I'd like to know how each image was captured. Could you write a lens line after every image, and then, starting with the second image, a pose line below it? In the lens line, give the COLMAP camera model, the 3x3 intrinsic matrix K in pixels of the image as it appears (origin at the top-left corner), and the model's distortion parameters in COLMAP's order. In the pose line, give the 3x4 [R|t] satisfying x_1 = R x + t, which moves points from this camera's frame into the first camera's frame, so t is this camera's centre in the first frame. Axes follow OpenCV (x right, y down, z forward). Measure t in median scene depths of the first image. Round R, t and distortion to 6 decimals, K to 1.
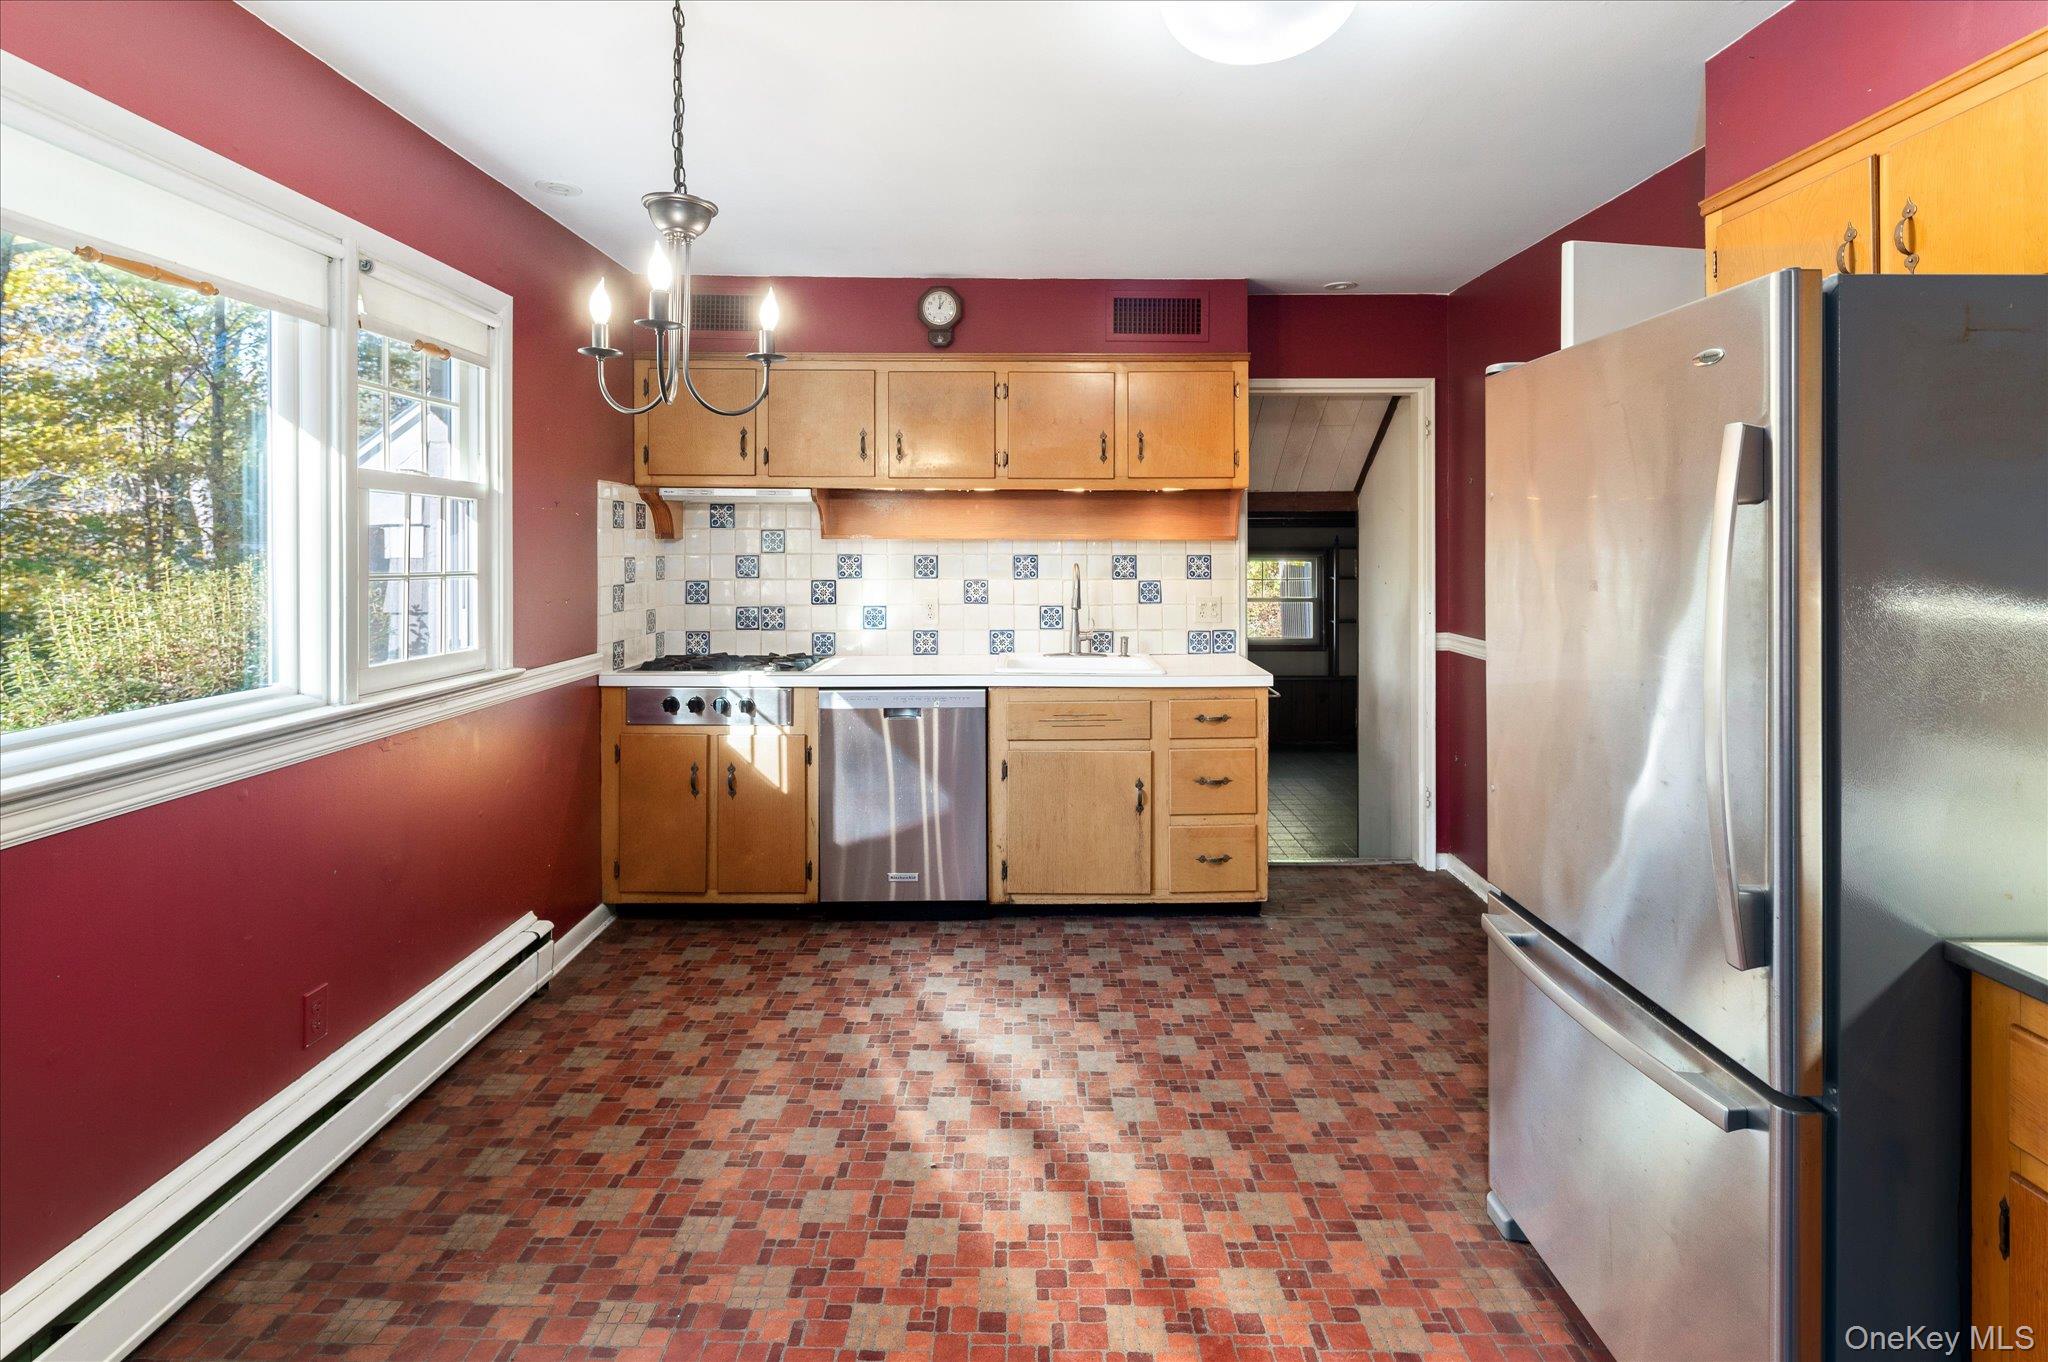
lens RADIAL K [[1005.7, 0, 1027.1], [0, 1005.7, 575.3], [0, 0, 1]] dist [0.009082, -0.006481]
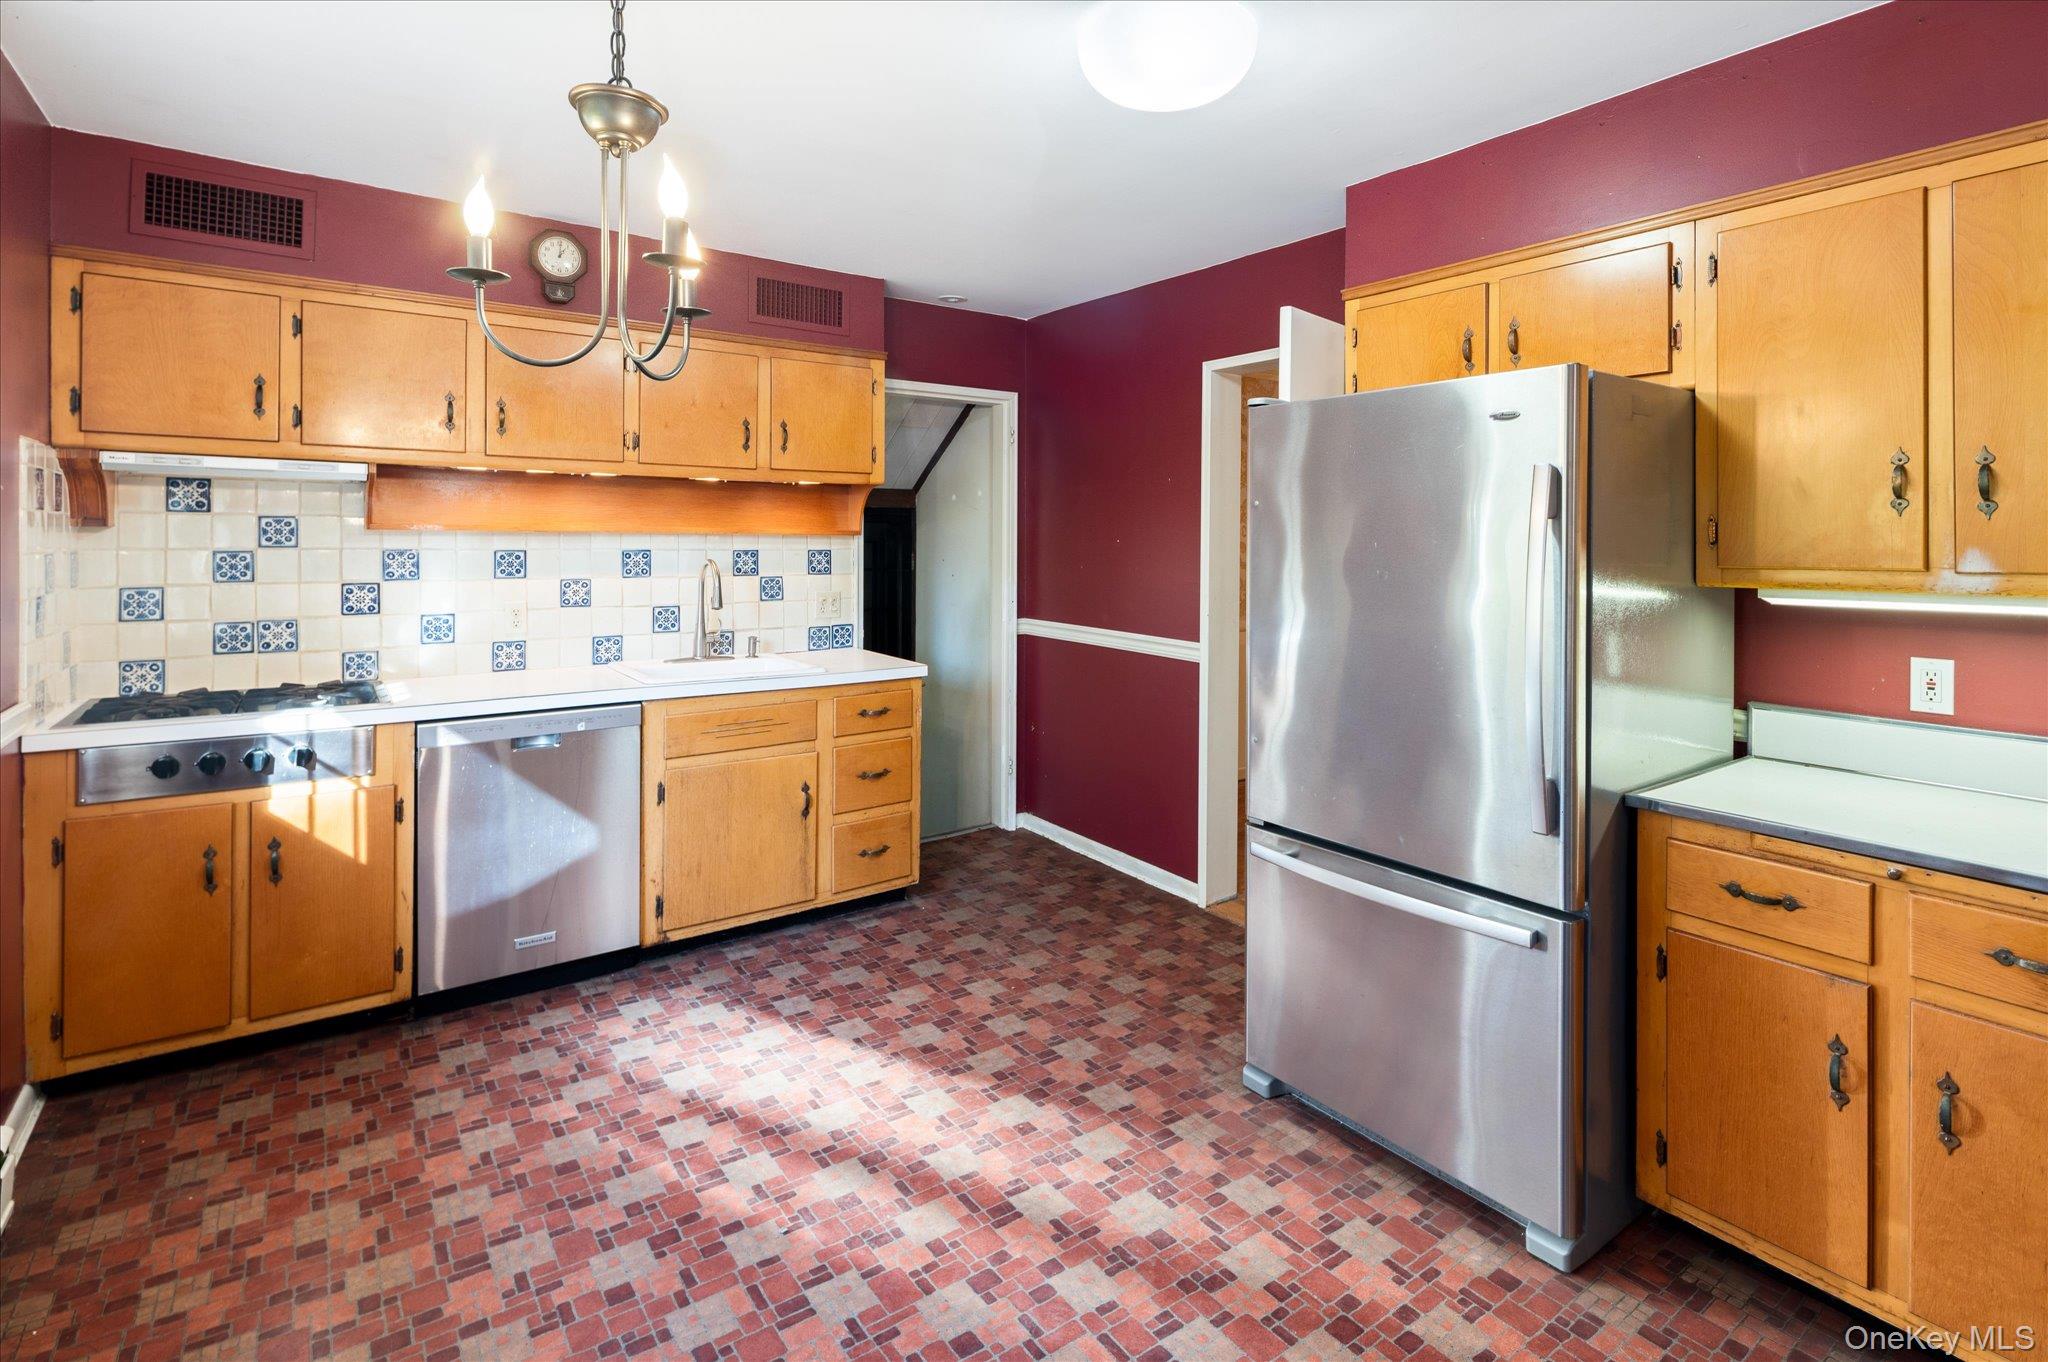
lens RADIAL K [[1005.7, 0, 1027.1], [0, 1005.7, 575.3], [0, 0, 1]] dist [0.009082, -0.006481]
pose [[0.810193, -0.015533, 0.585957, -0.279007], [0.011301, 0.999877, 0.010879, -0.004325], [-0.586054, -0.002192, 0.810269, 0.093490]]
